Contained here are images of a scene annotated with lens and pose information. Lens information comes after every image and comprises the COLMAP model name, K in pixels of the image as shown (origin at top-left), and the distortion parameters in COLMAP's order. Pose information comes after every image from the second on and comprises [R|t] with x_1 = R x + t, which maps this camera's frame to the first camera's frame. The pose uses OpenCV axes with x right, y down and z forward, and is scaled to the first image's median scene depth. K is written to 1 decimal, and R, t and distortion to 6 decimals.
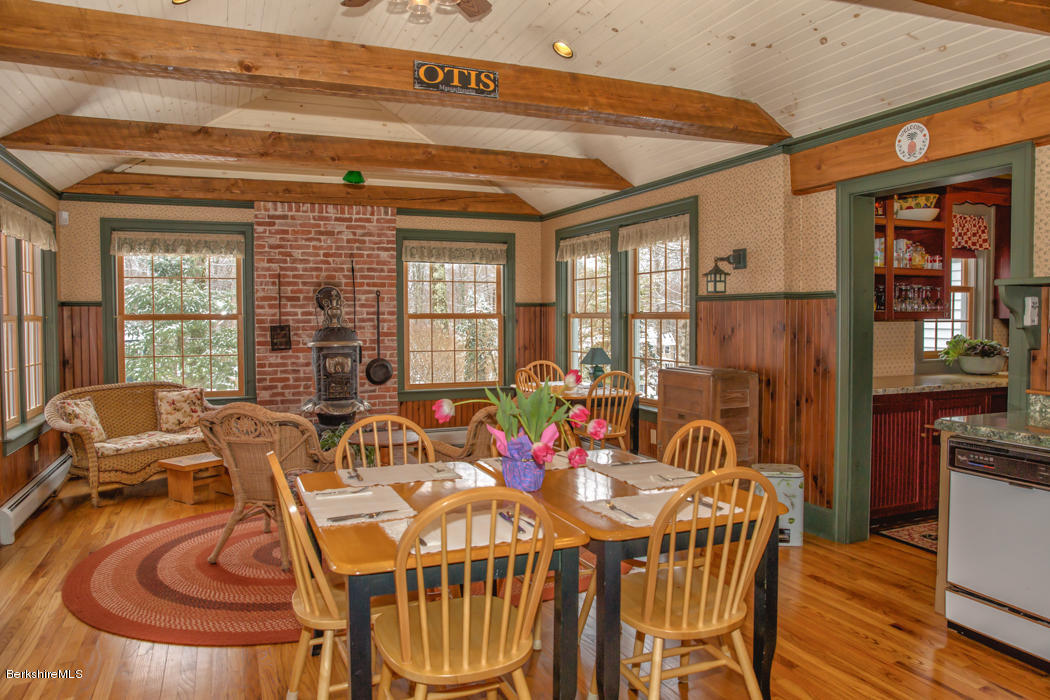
lens RADIAL K [[733.9, 0, 518.6], [0, 733.9, 347.4], [0, 0, 1]] dist [-0.111953, 0.077042]
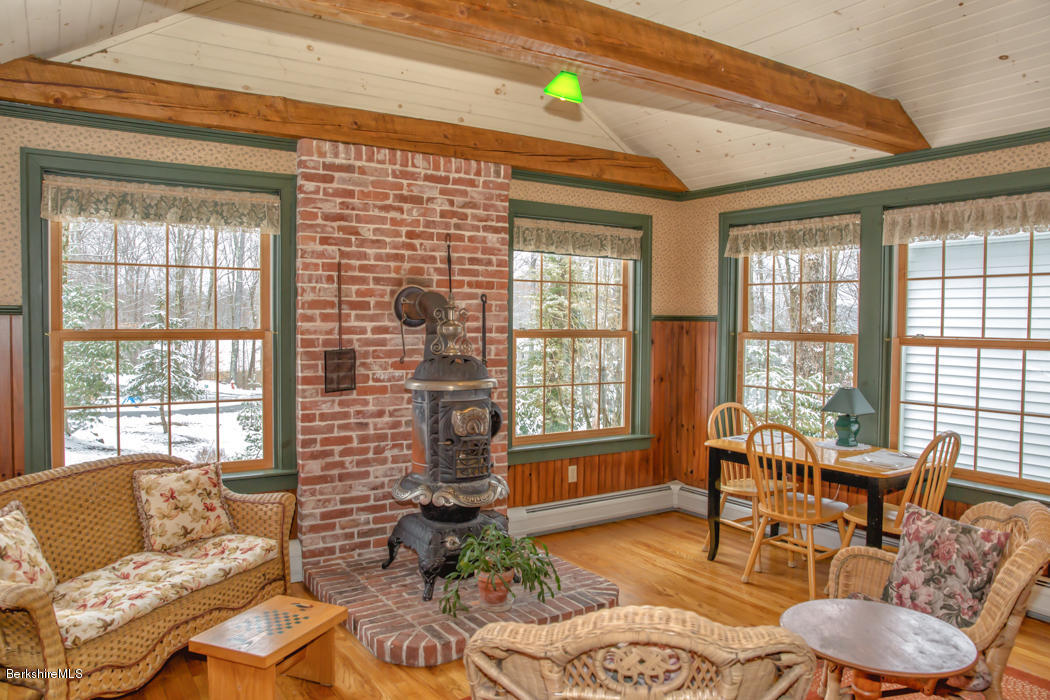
lens RADIAL K [[756.7, 0, 525.0], [0, 756.7, 350.0], [0, 0, 1]] dist [-0.113535, 0.081929]
pose [[0.982770, 0.005037, 0.184763, -0.290641], [-0.004826, 0.999987, -0.001589, -0.029749], [-0.184769, 0.000669, 0.982782, 0.362724]]
